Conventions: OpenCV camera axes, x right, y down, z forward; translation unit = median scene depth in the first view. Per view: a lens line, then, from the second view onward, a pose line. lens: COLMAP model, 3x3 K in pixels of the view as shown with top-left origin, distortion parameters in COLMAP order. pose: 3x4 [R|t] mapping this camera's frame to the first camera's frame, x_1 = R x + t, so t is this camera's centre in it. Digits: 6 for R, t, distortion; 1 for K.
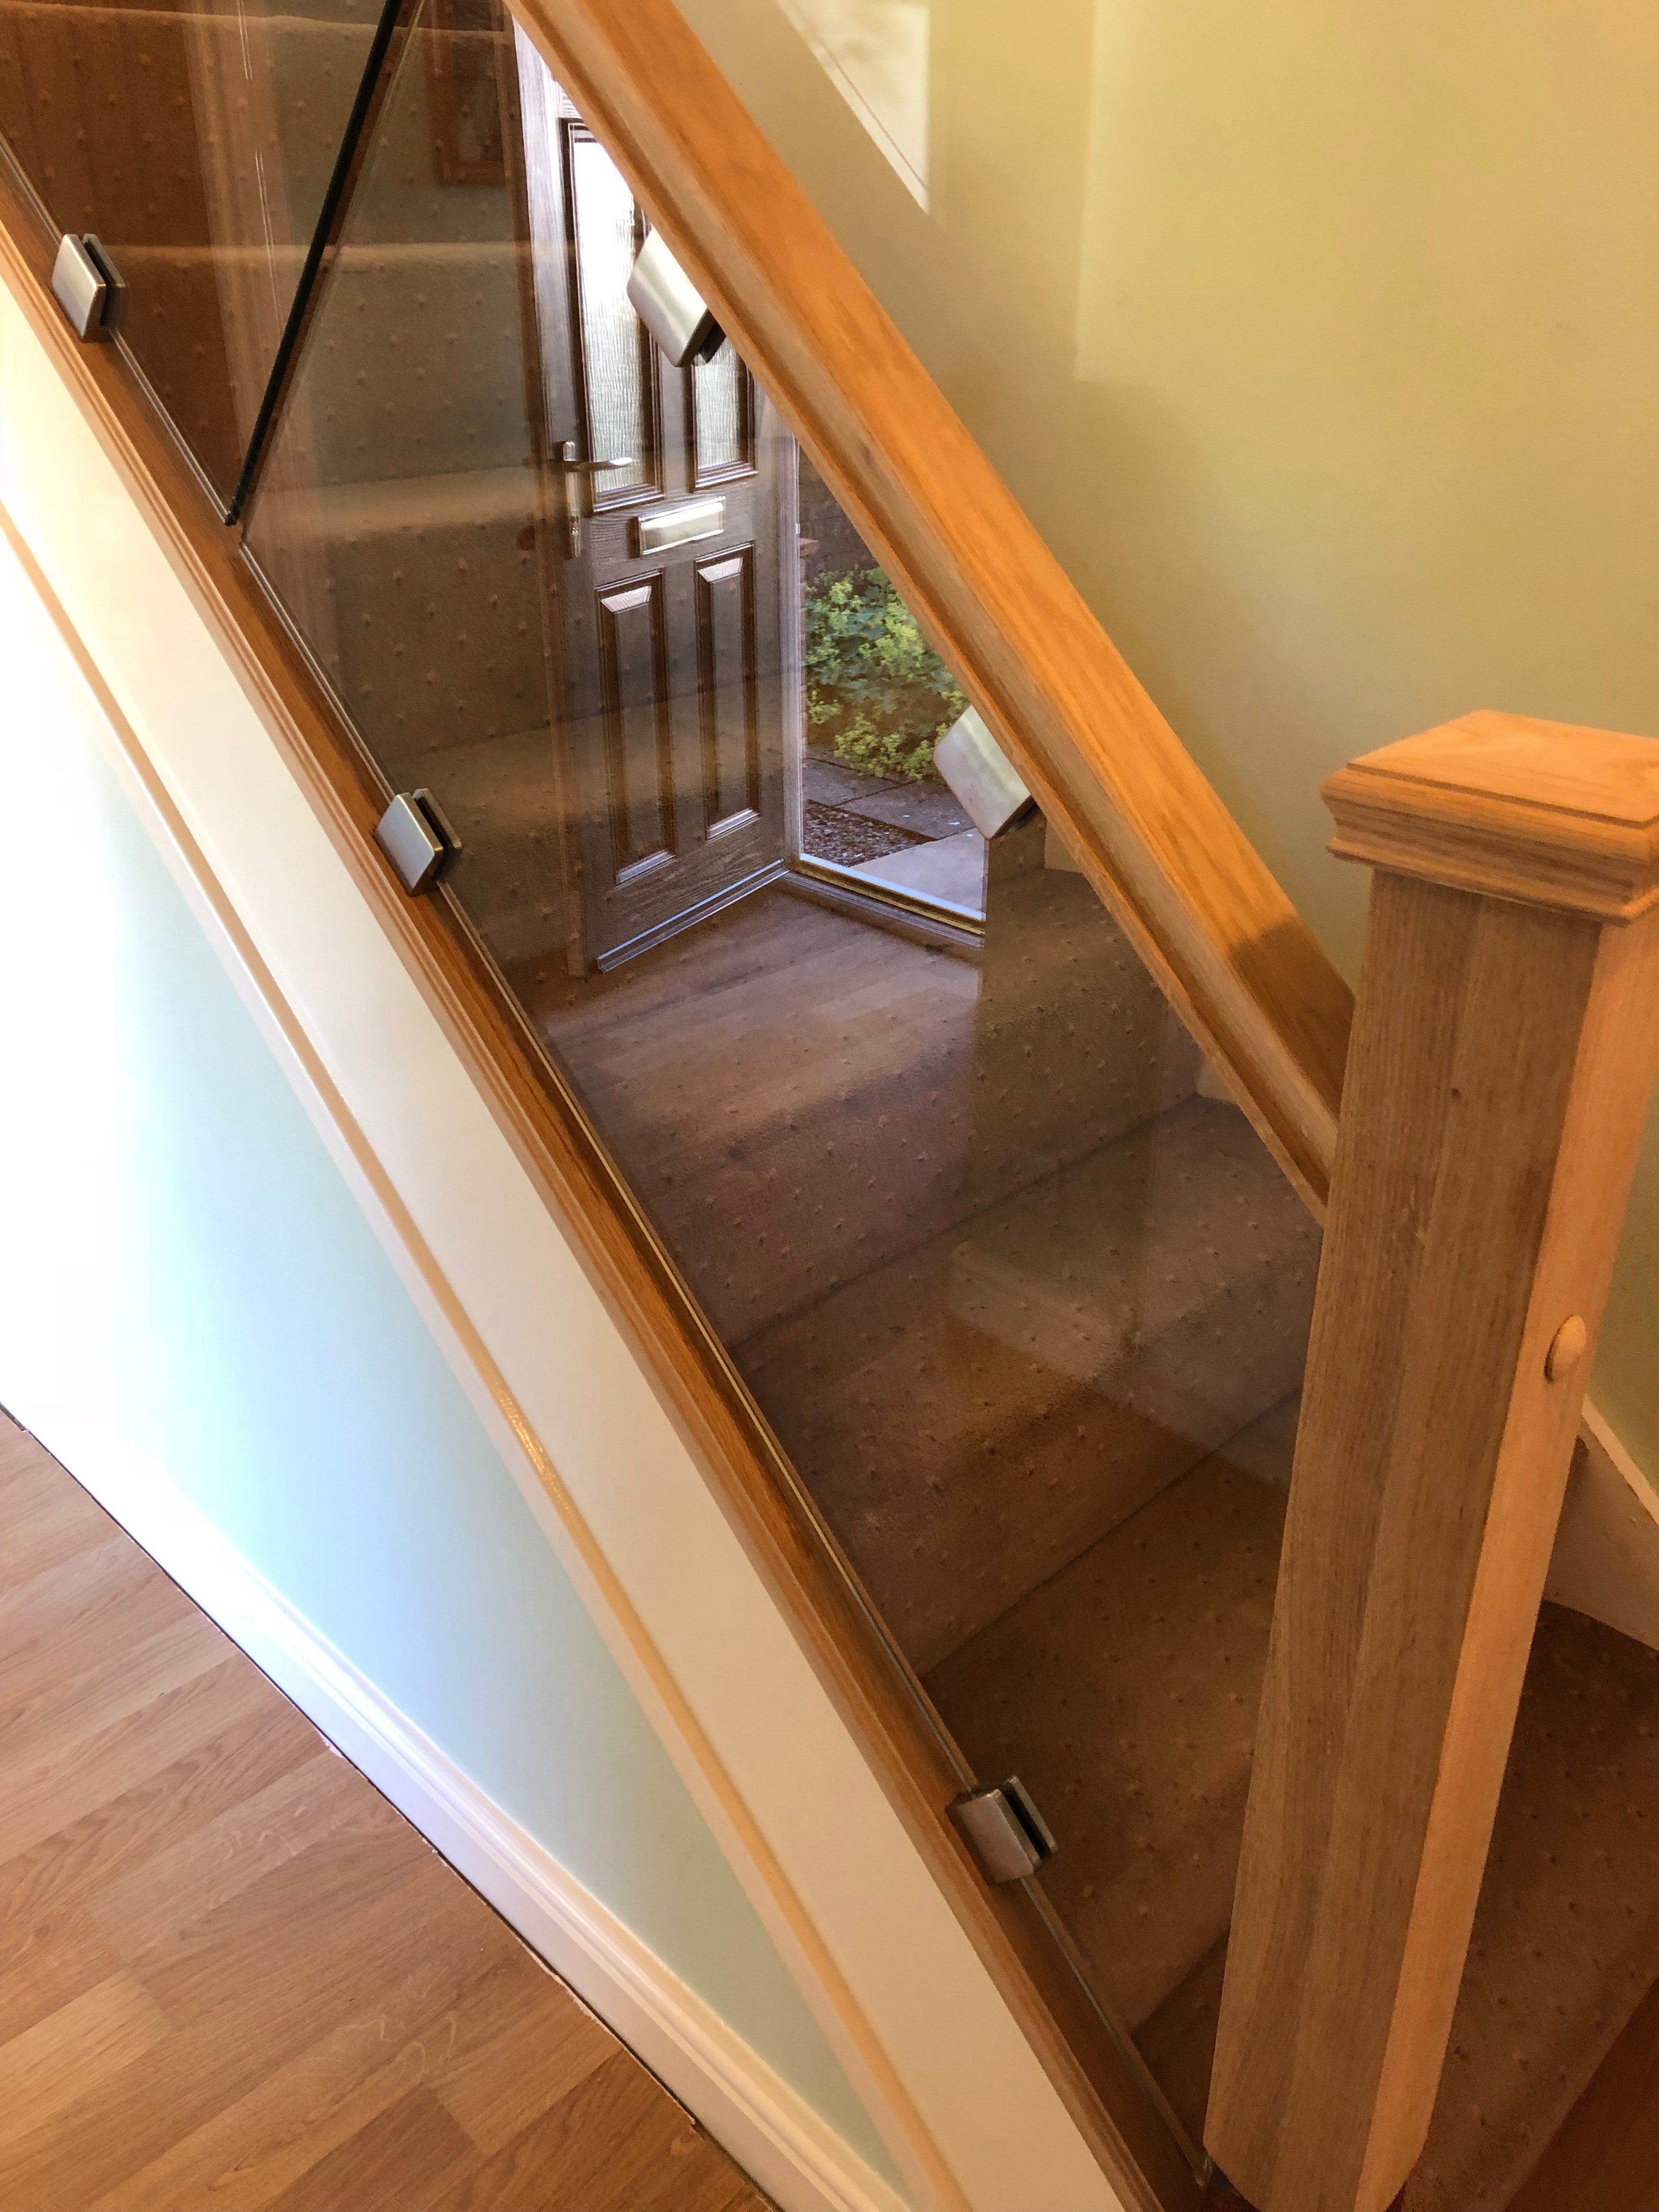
lens RADIAL K [[1792.6, 0, 840.7], [0, 1792.6, 1070.1], [0, 0, 1]] dist [0.007486, -0.001827]
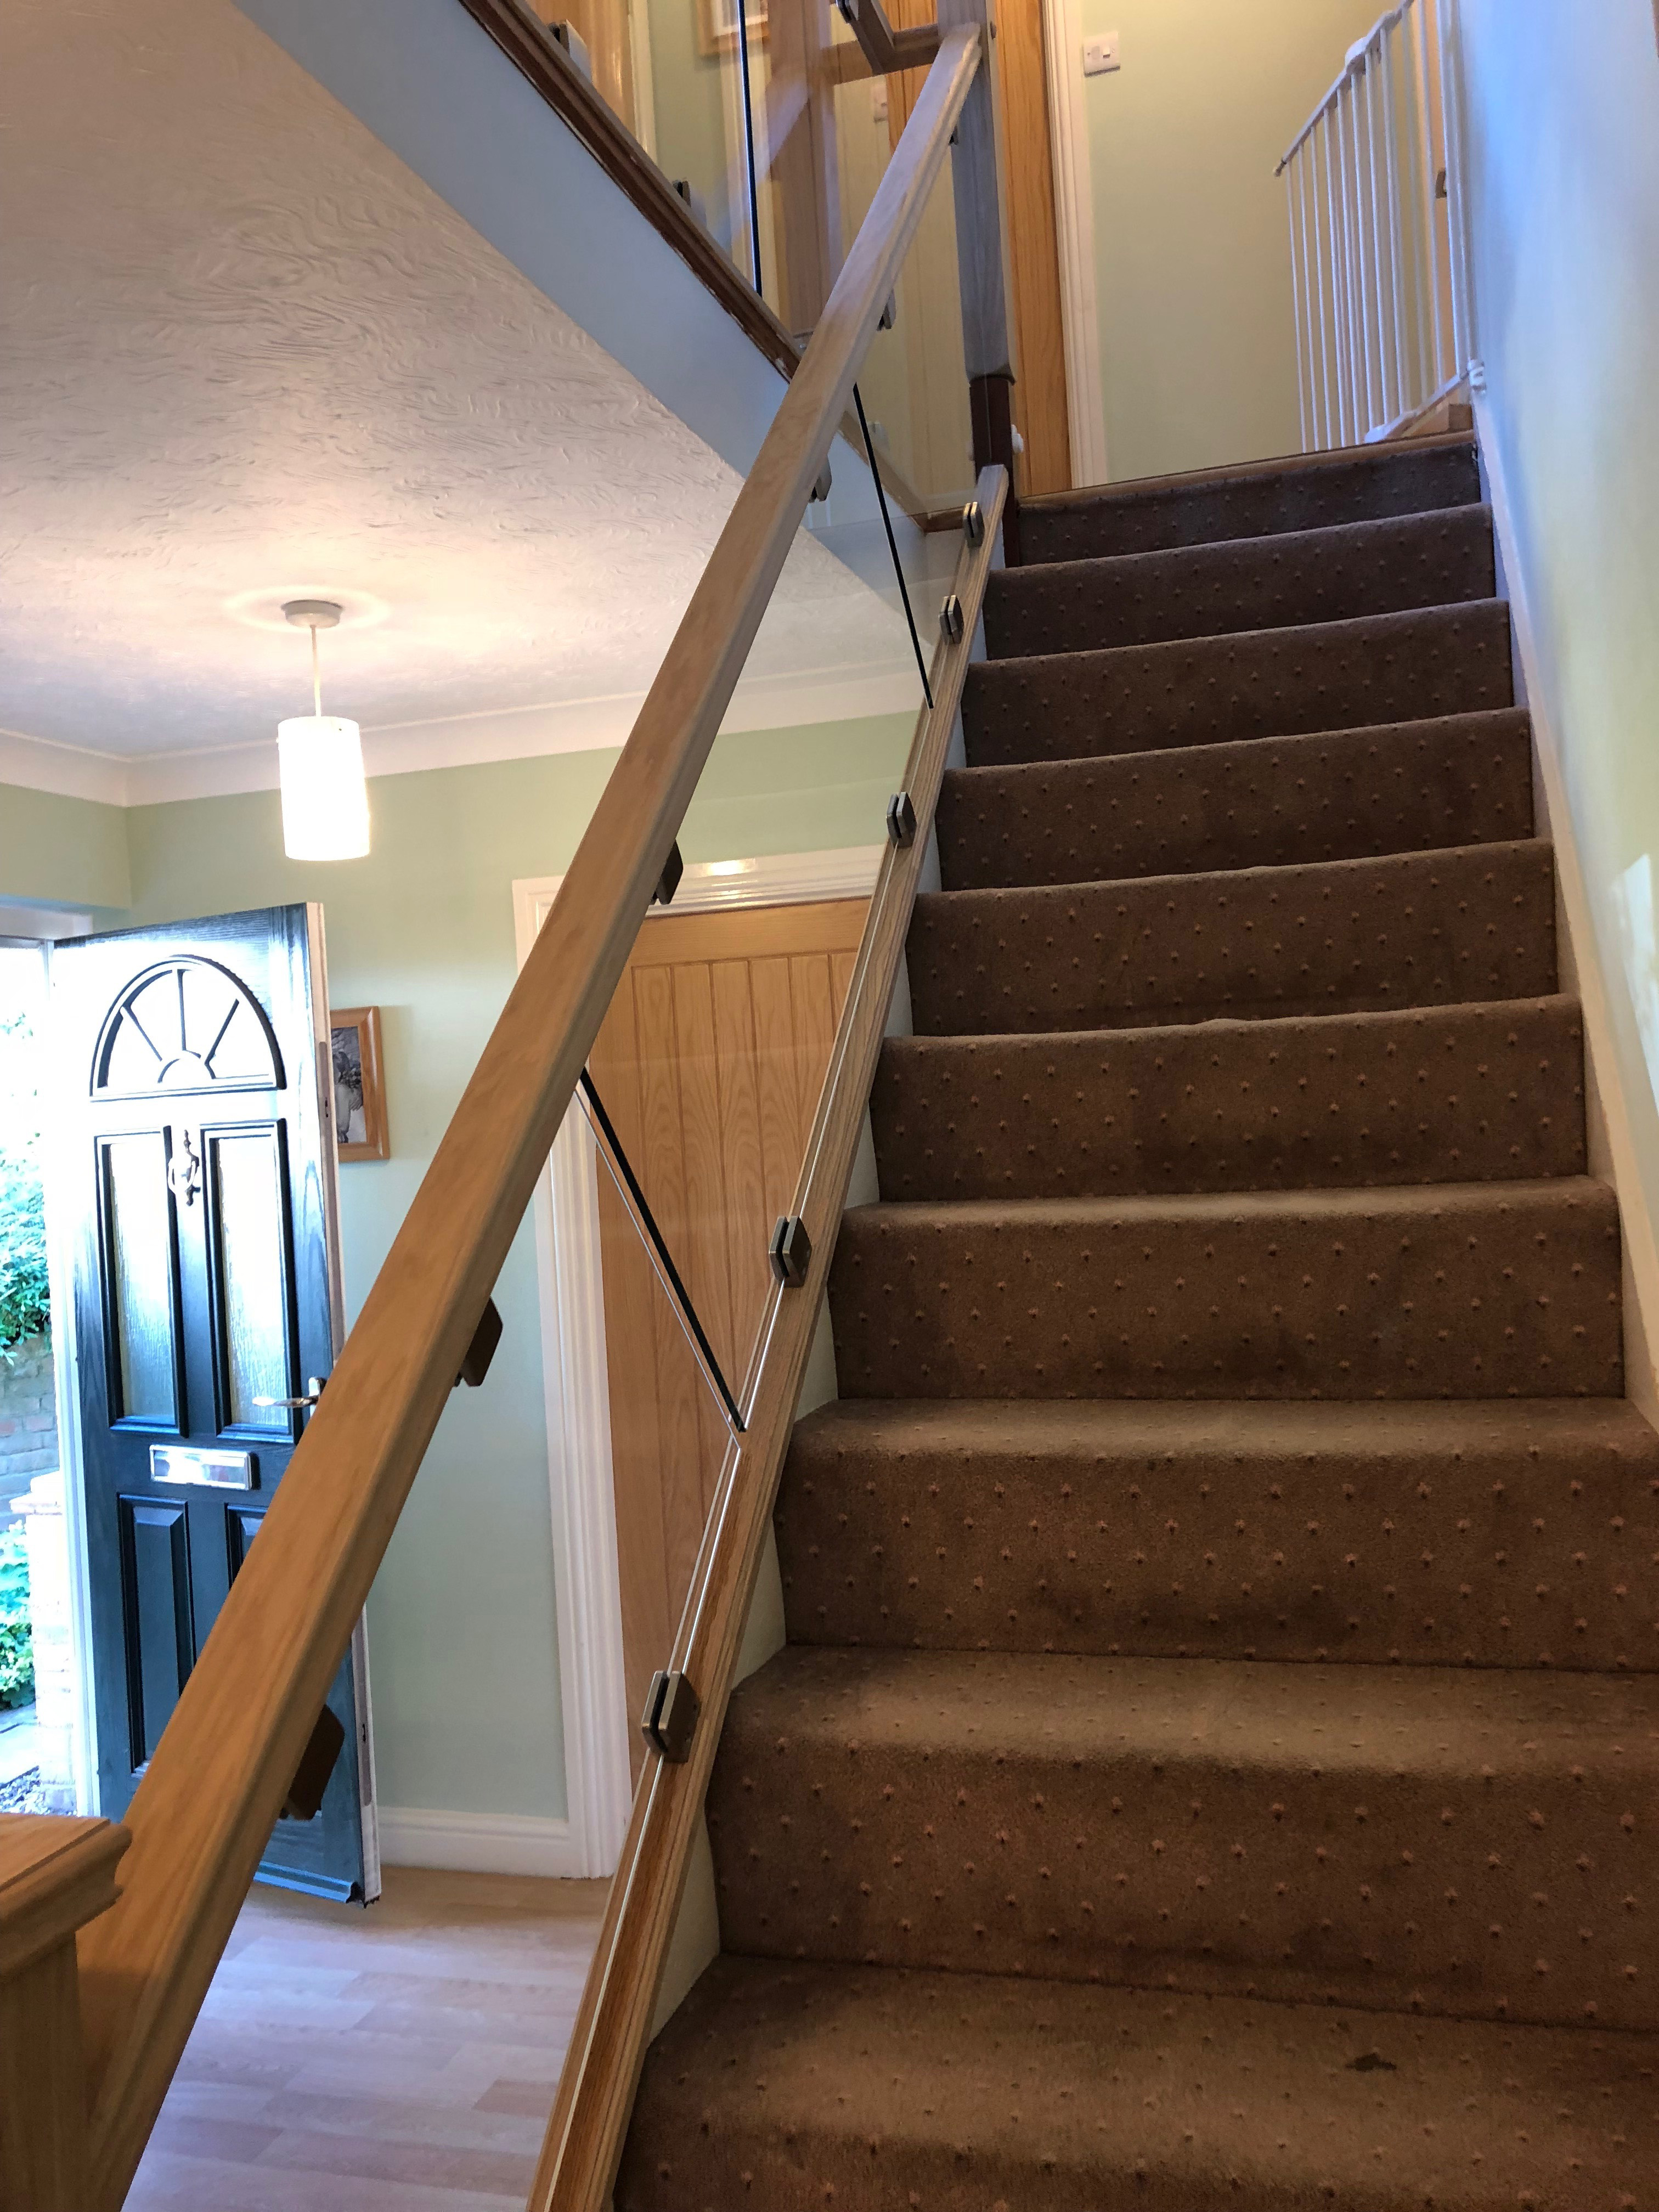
lens RADIAL K [[1792.6, 0, 840.7], [0, 1792.6, 1070.1], [0, 0, 1]] dist [0.007486, -0.001827]
pose [[0.488554, -0.040434, -0.871596, 0.684807], [-0.325335, 0.918448, -0.224967, -0.228344], [0.809613, 0.393469, 0.435557, 0.324936]]
